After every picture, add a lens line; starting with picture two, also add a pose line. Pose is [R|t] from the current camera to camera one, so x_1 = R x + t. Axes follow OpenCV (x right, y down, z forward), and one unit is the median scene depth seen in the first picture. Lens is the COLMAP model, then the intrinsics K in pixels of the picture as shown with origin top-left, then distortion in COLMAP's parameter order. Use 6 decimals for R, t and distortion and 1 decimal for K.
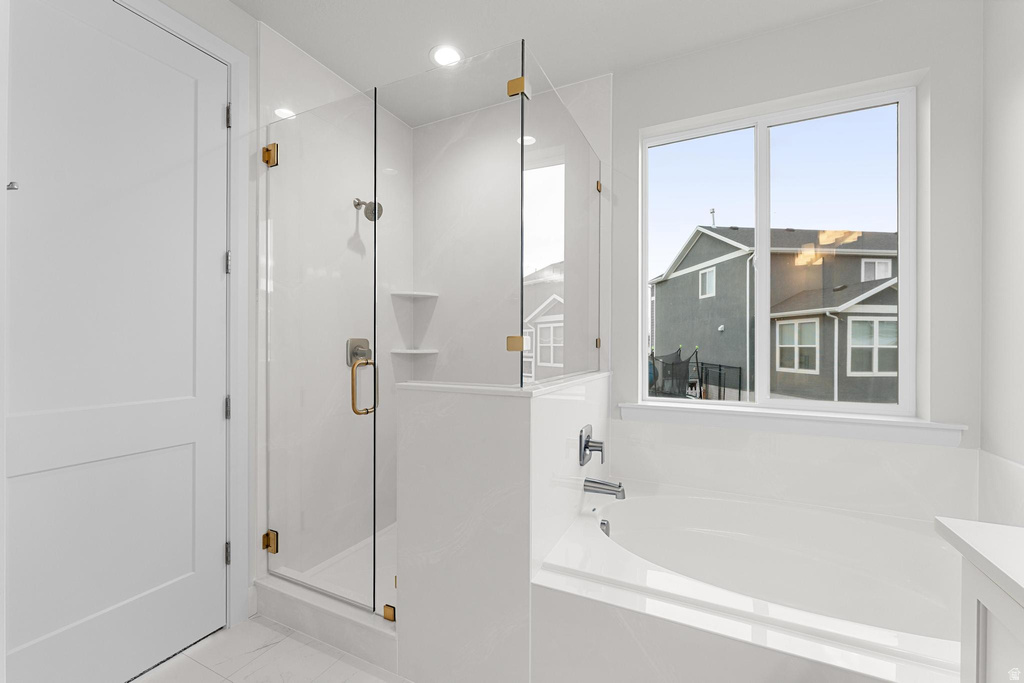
lens RADIAL K [[403.9, 0, 533.4], [0, 403.9, 344.3], [0, 0, 1]] dist [0.002686, 0.000121]
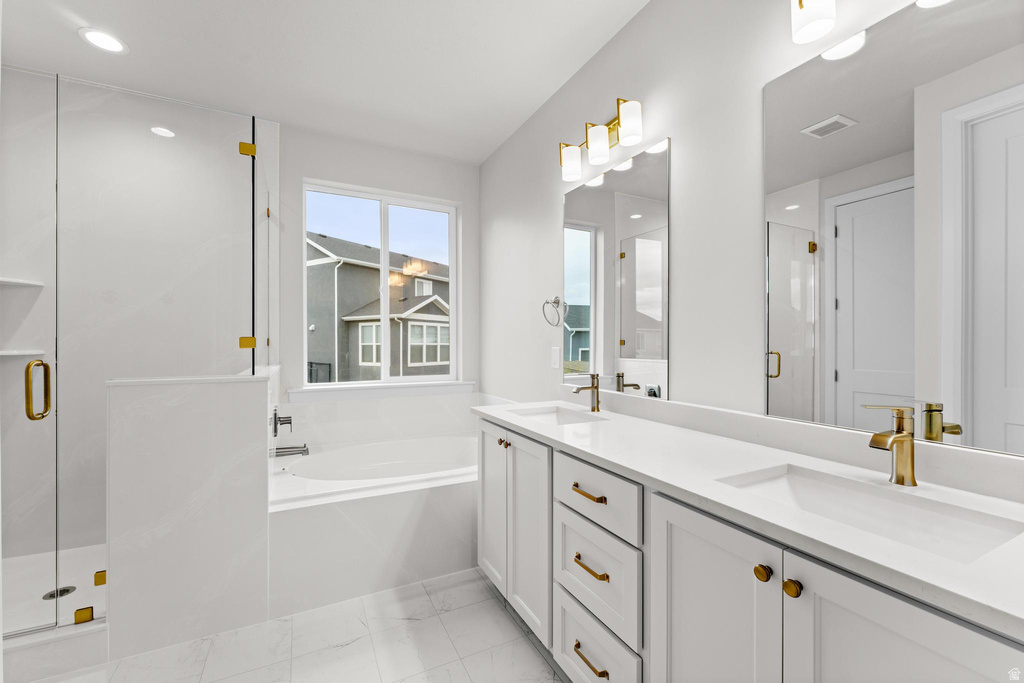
lens RADIAL K [[403.9, 0, 512.8], [0, 403.9, 341.8], [0, 0, 1]] dist [0.002686, 0.000121]
pose [[0.598005, -0.001303, 0.801491, -0.080521], [0.003512, 0.999993, -0.000994, 0.000078], [-0.801485, 0.003409, 0.598006, -0.067065]]
